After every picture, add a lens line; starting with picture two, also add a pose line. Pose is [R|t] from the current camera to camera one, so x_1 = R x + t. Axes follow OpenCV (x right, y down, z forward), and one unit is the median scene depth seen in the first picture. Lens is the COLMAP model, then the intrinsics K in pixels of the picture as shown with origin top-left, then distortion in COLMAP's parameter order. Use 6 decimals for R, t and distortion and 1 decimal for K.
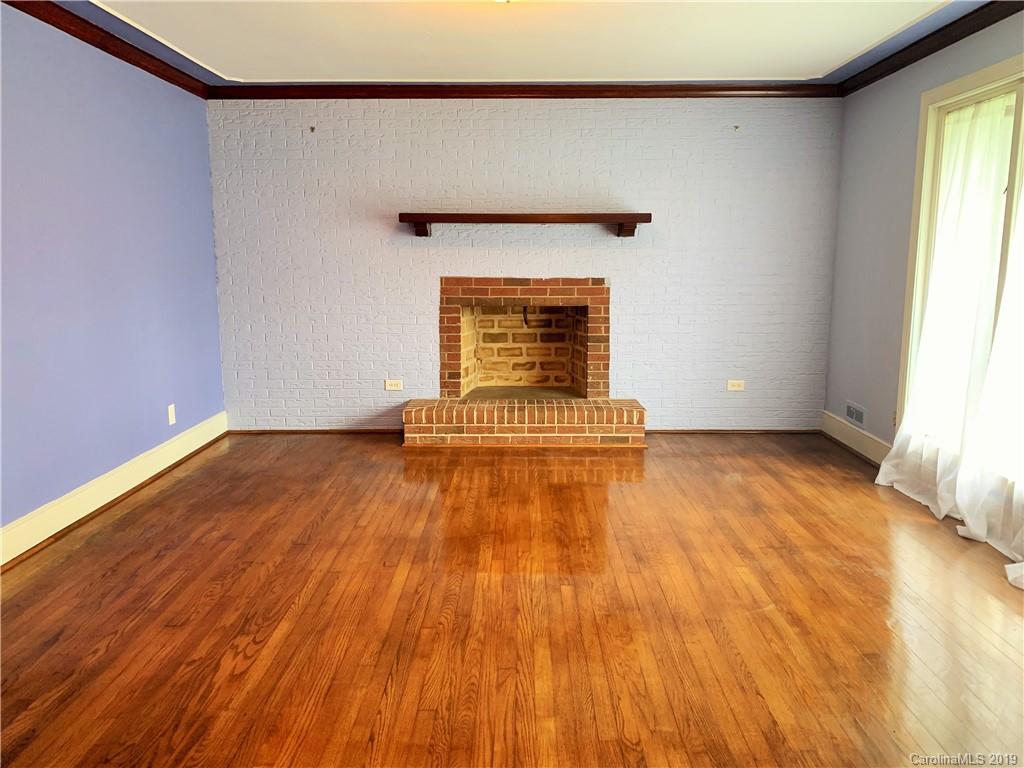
lens RADIAL K [[797.5, 0, 512.0], [0, 797.5, 384.0], [0, 0, 1]] dist [0.136373, -0.234119]
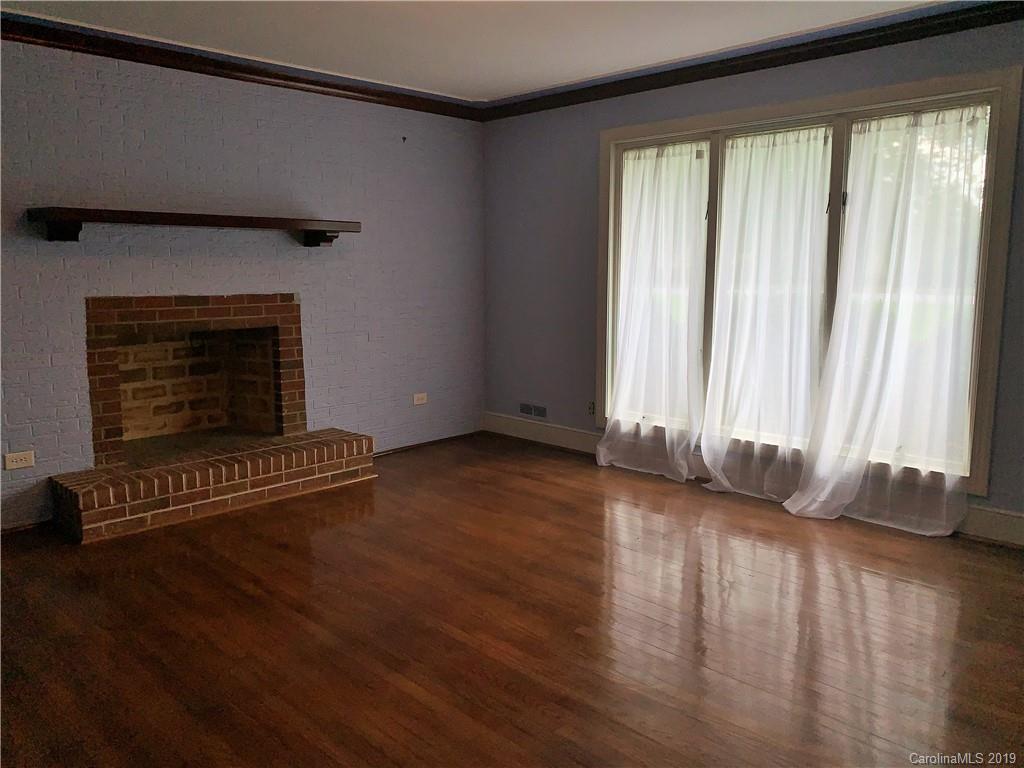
lens RADIAL K [[797.5, 0, 512.0], [0, 797.5, 384.0], [0, 0, 1]] dist [0.136373, -0.234119]
pose [[0.692830, -0.108132, 0.712947, -0.348799], [0.118383, 0.992334, 0.035464, -0.038326], [-0.711317, 0.059830, 0.700320, 0.229718]]
